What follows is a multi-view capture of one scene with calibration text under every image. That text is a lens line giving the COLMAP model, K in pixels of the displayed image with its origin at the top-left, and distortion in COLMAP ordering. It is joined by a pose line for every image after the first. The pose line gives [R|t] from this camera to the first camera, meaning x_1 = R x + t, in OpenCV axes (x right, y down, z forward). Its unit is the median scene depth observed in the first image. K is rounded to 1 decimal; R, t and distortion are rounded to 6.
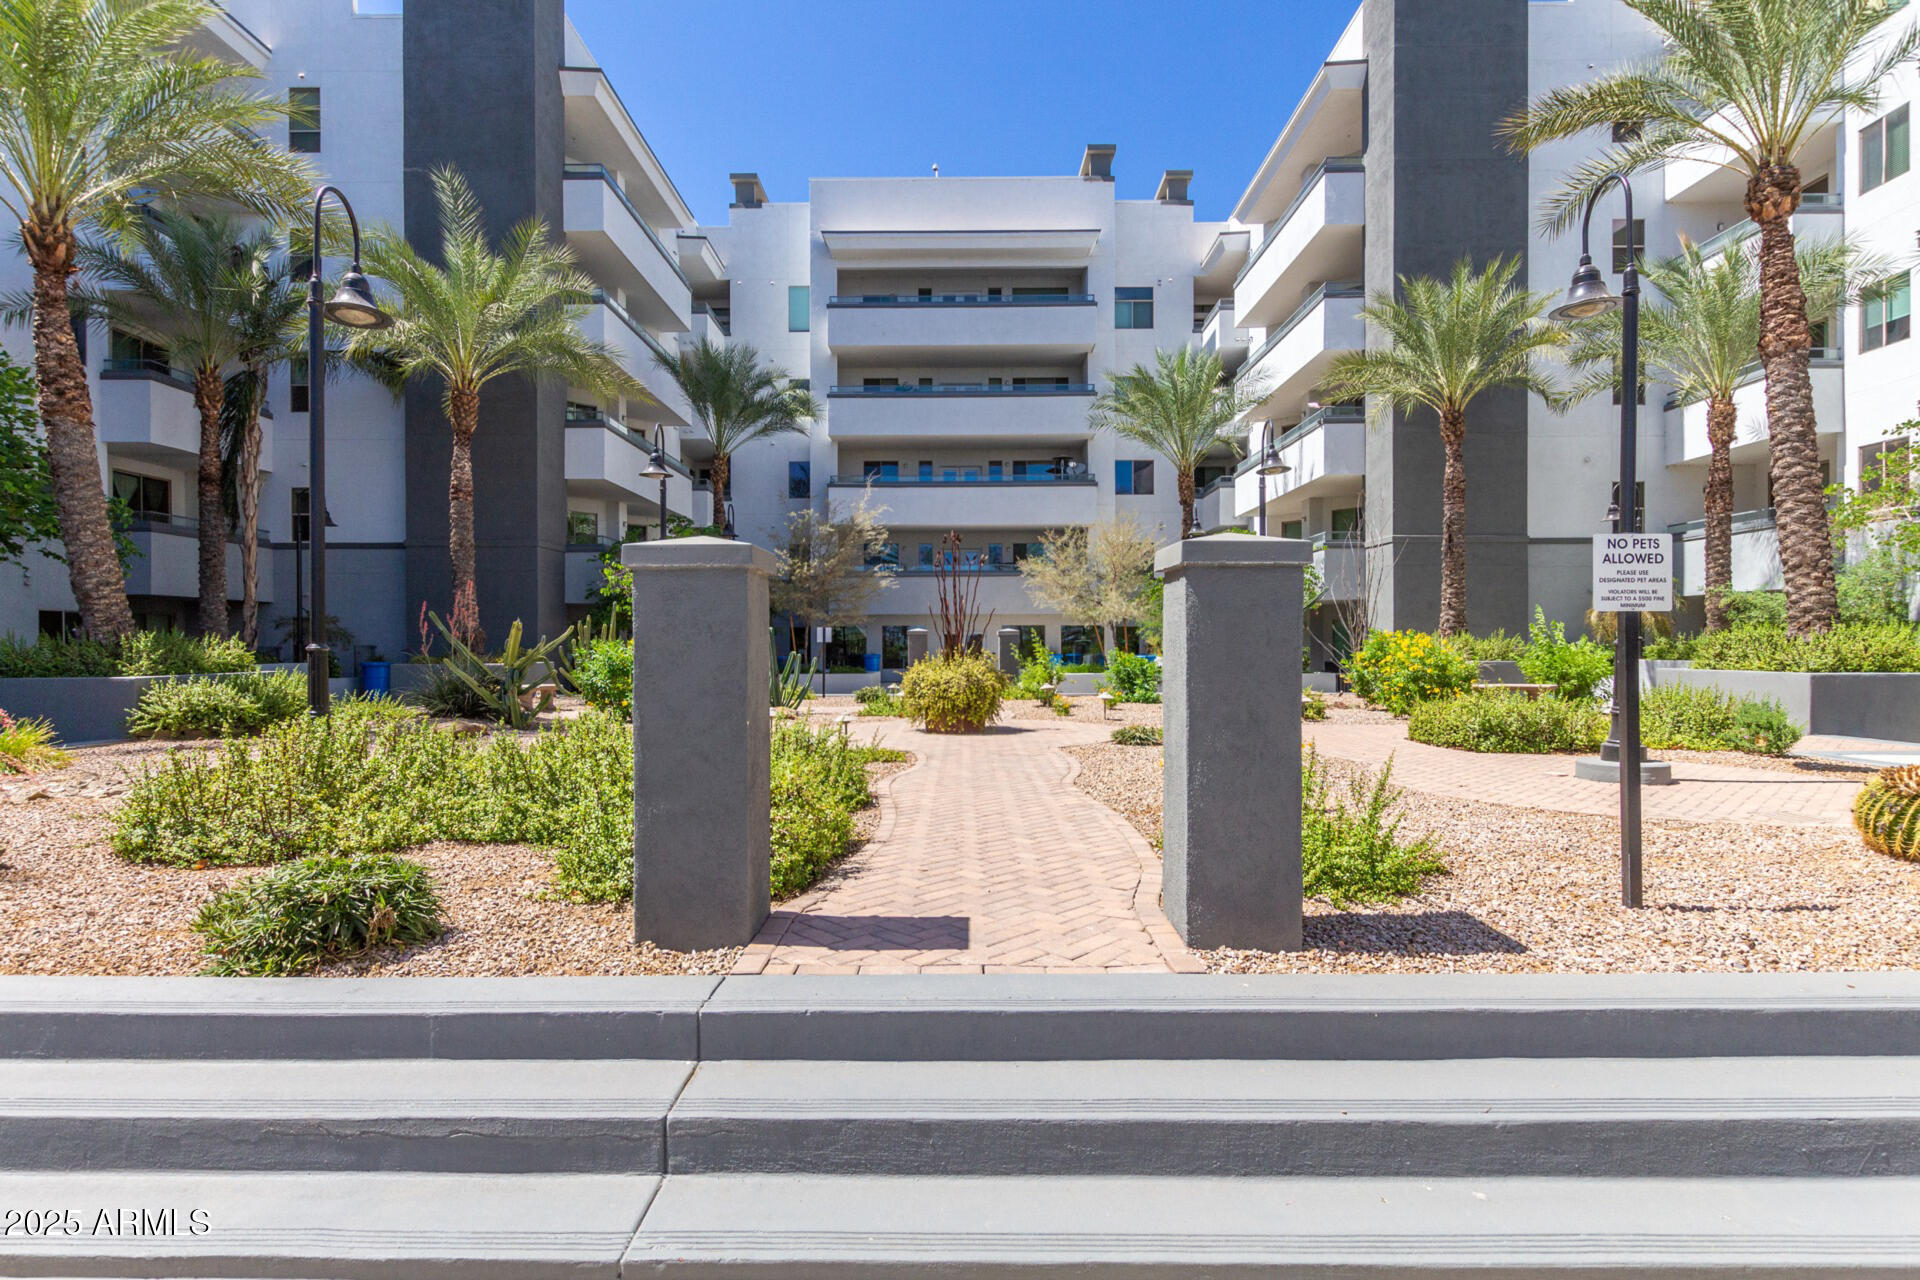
lens RADIAL K [[971.4, 0, 958.5], [0, 971.4, 652.2], [0, 0, 1]] dist [0.001479, -0.000074]
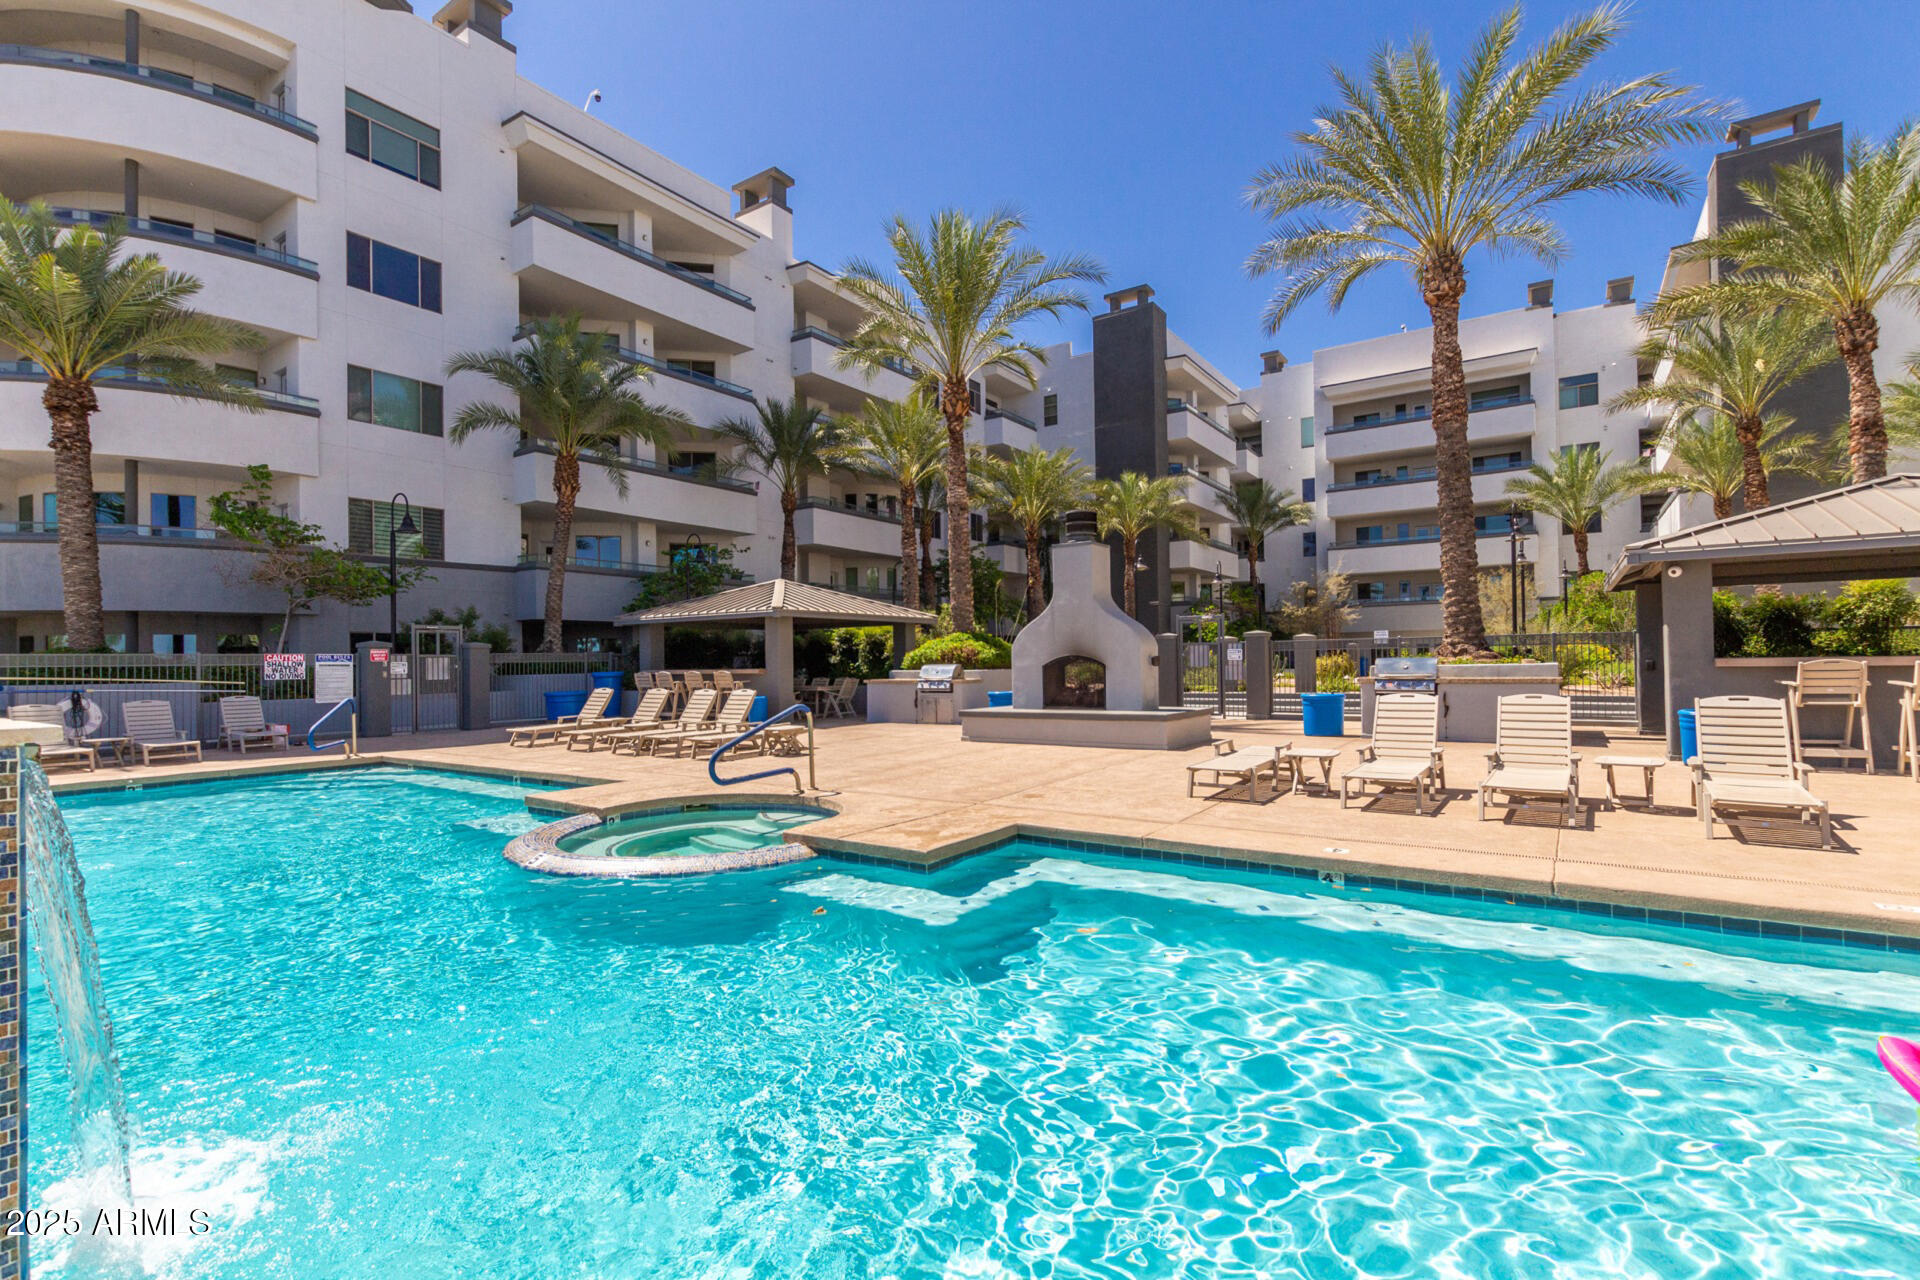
lens RADIAL K [[892.5, 0, 951.2], [0, 892.5, 650.7], [0, 0, 1]] dist [0.005657, 0.000479]
pose [[0.833711, -0.016525, -0.551954, 0.142795], [0.010963, 0.999850, -0.013375, 0.000497], [0.552092, 0.005099, 0.833768, -0.493726]]
